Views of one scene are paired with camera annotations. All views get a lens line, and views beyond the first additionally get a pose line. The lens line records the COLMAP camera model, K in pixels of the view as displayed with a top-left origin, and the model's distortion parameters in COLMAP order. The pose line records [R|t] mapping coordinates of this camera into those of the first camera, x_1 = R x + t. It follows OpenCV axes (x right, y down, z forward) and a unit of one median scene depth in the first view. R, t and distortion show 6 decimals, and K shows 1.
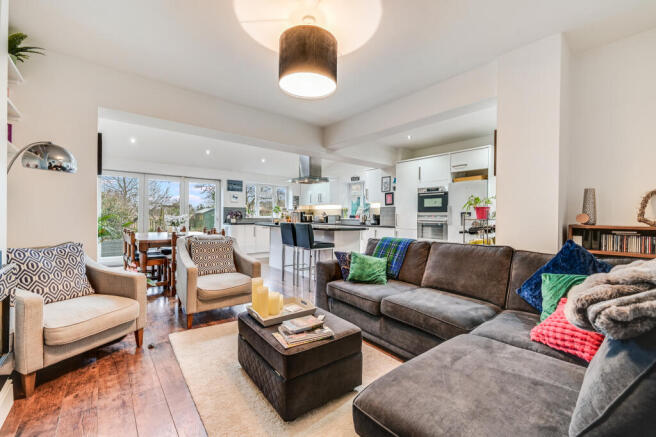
lens RADIAL K [[275.2, 0, 329.6], [0, 275.2, 217.8], [0, 0, 1]] dist [-0.003790, -0.000704]
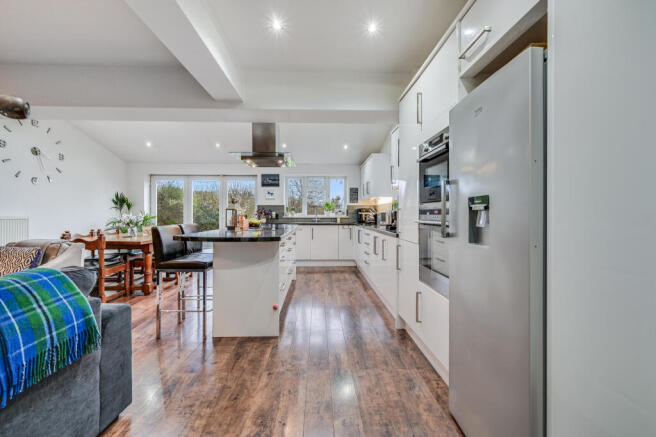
lens RADIAL K [[275.2, 0, 329.5], [0, 275.2, 214.4], [0, 0, 1]] dist [-0.003790, -0.000704]
pose [[0.777336, -0.008818, -0.629023, 0.355712], [0.001172, 0.999920, -0.012570, 0.003450], [0.629084, 0.009034, 0.777285, 0.440630]]
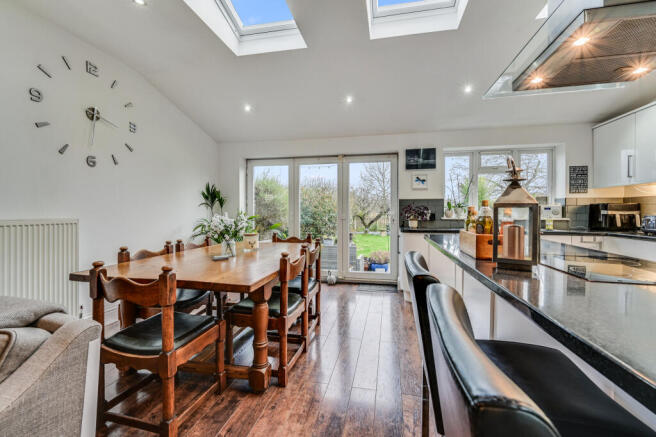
lens RADIAL K [[275.2, 0, 328.7], [0, 275.2, 220.0], [0, 0, 1]] dist [-0.003790, -0.000704]
pose [[0.591733, 0.017501, -0.805944, -0.012690], [-0.003758, 0.999813, 0.018951, -0.005696], [0.806125, -0.008185, 0.591689, 0.536290]]
